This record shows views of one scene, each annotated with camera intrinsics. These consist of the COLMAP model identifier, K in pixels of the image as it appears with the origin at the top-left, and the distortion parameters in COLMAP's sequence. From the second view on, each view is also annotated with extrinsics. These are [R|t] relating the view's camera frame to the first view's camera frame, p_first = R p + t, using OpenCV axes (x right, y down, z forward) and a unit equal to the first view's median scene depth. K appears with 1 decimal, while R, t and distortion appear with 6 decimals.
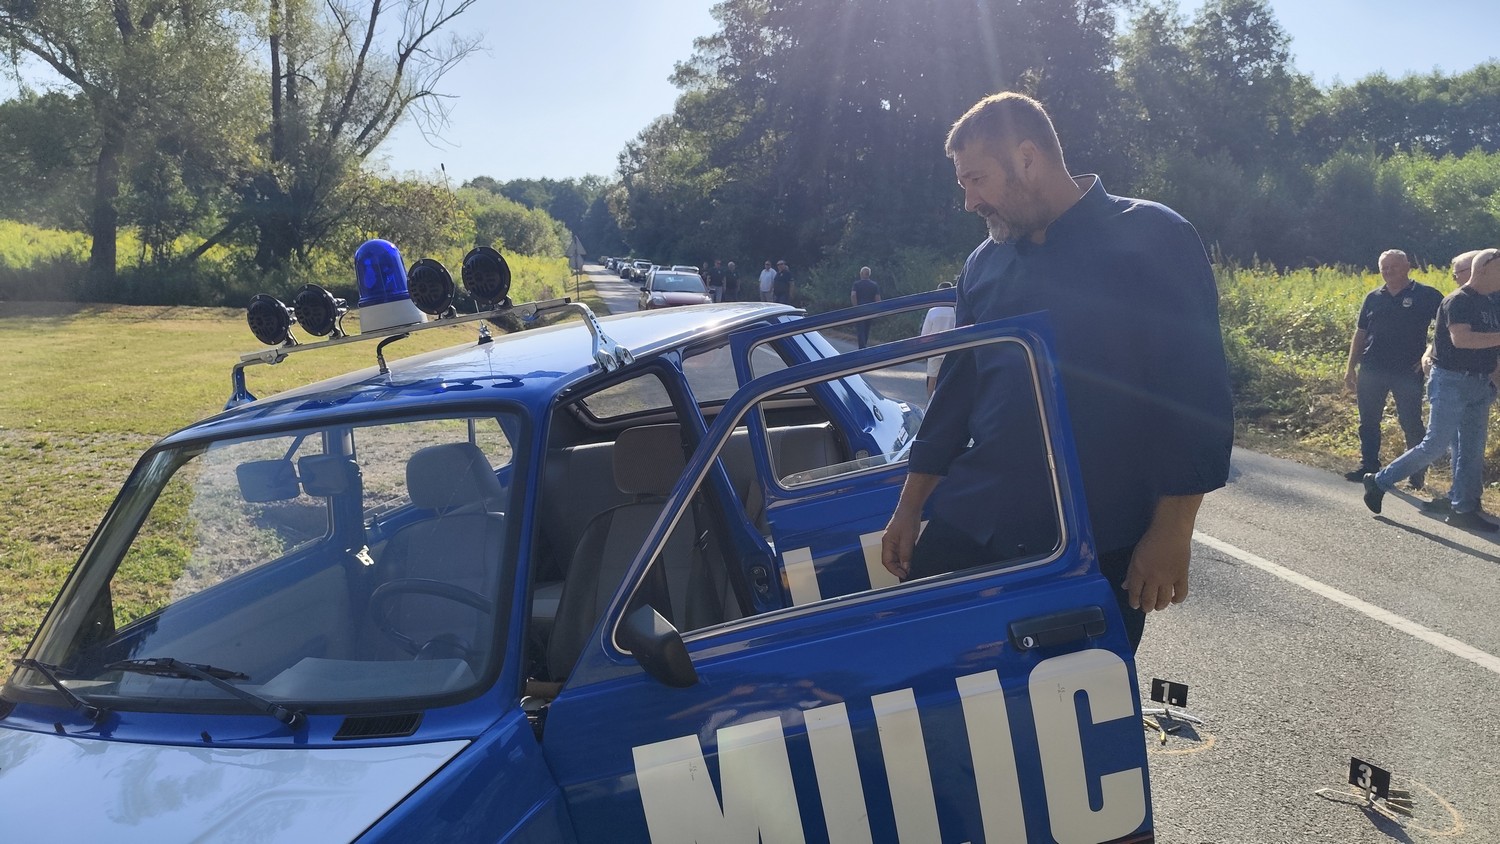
lens RADIAL K [[1042.2, 0, 748.8], [0, 1042.2, 425.8], [0, 0, 1]] dist [-0.005353, -0.001666]
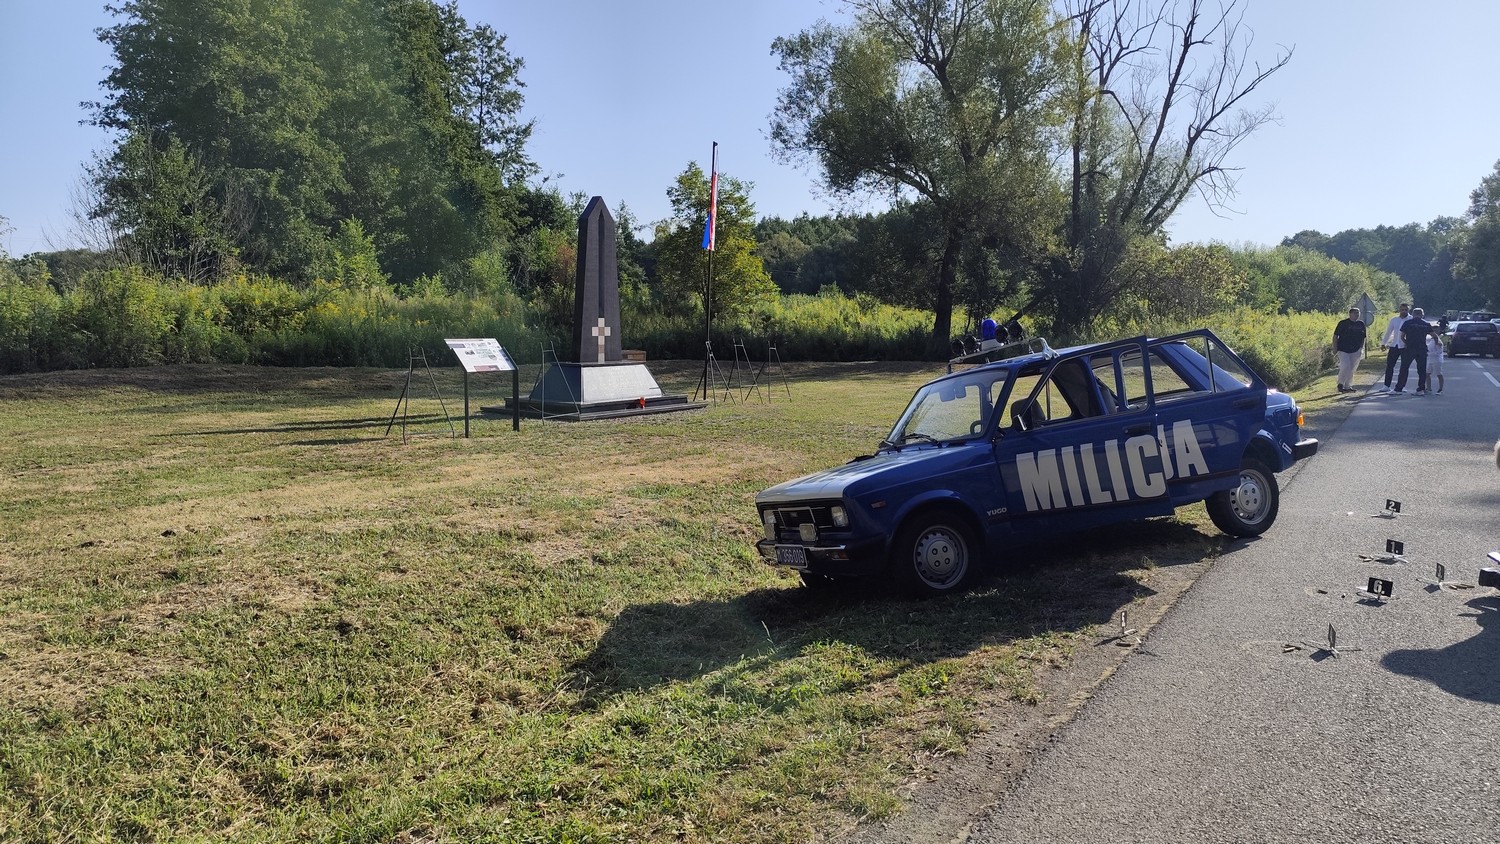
lens RADIAL K [[1033.0, 0, 749.3], [0, 1033.0, 434.9], [0, 0, 1]] dist [0.039828, -0.049473]
pose [[0.738101, 0.039245, -0.673547, 0.080220], [-0.073981, 0.996995, -0.022980, 0.018753], [0.670621, 0.066791, 0.738787, -0.114934]]
